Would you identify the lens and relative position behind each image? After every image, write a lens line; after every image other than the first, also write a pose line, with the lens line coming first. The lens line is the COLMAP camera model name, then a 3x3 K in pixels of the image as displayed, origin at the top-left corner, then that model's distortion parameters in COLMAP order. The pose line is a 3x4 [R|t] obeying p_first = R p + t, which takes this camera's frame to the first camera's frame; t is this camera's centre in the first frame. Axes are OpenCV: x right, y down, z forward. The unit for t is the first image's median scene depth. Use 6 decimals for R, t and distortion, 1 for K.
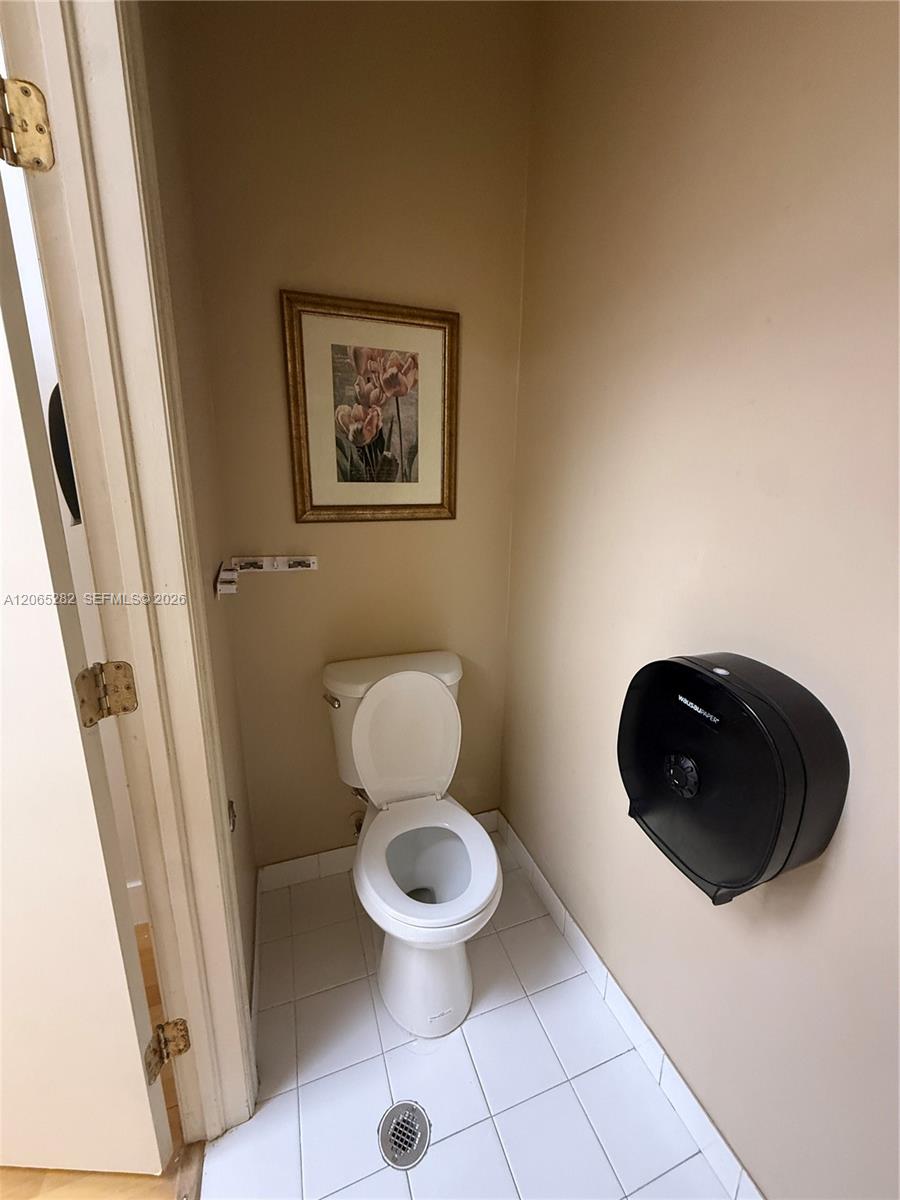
lens RADIAL K [[476.1, 0, 451.7], [0, 476.1, 599.1], [0, 0, 1]] dist [0.000138, -0.000090]
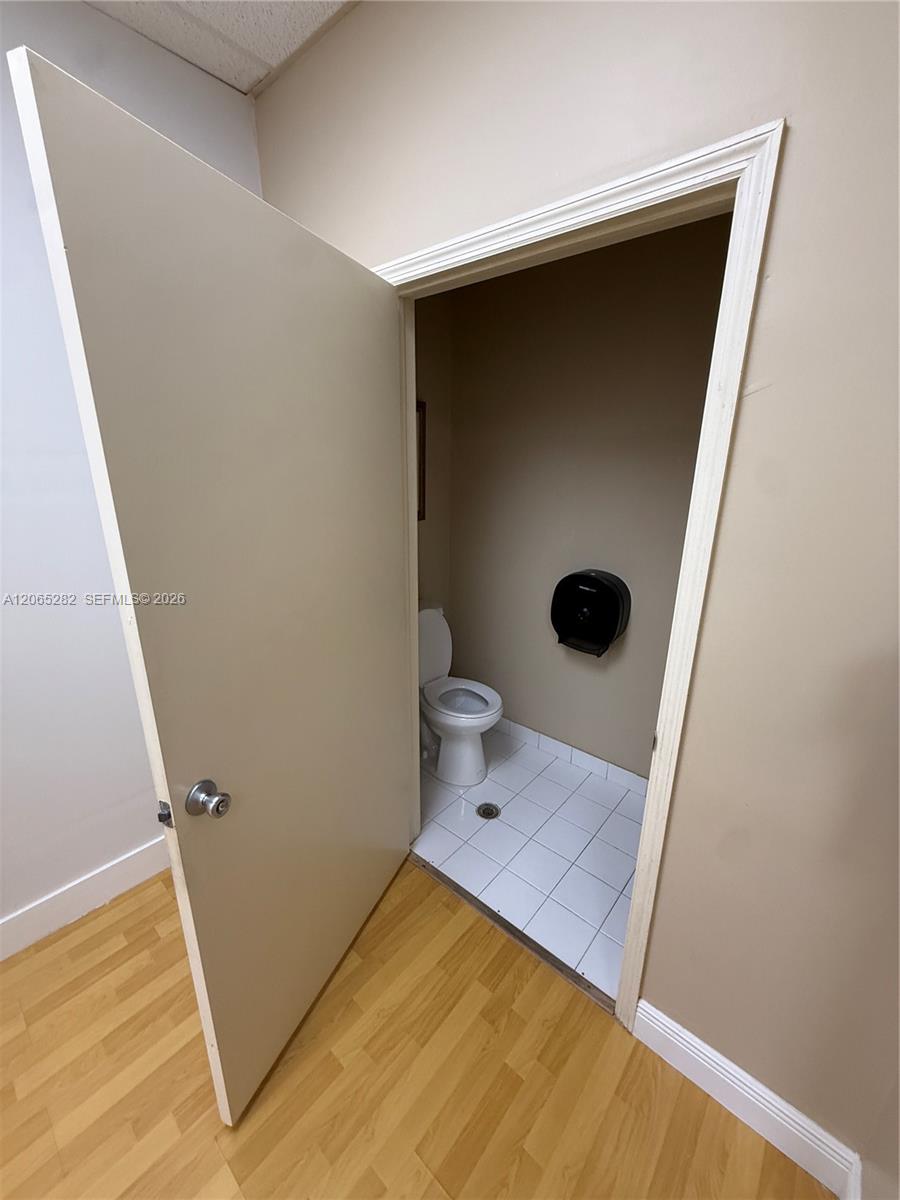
lens RADIAL K [[476.1, 0, 451.7], [0, 476.1, 599.1], [0, 0, 1]] dist [0.000138, -0.000090]
pose [[0.873872, -0.138801, 0.465921, -1.210407], [0.115230, 0.990203, 0.078867, -0.017350], [-0.472303, -0.015231, 0.881305, -0.877361]]
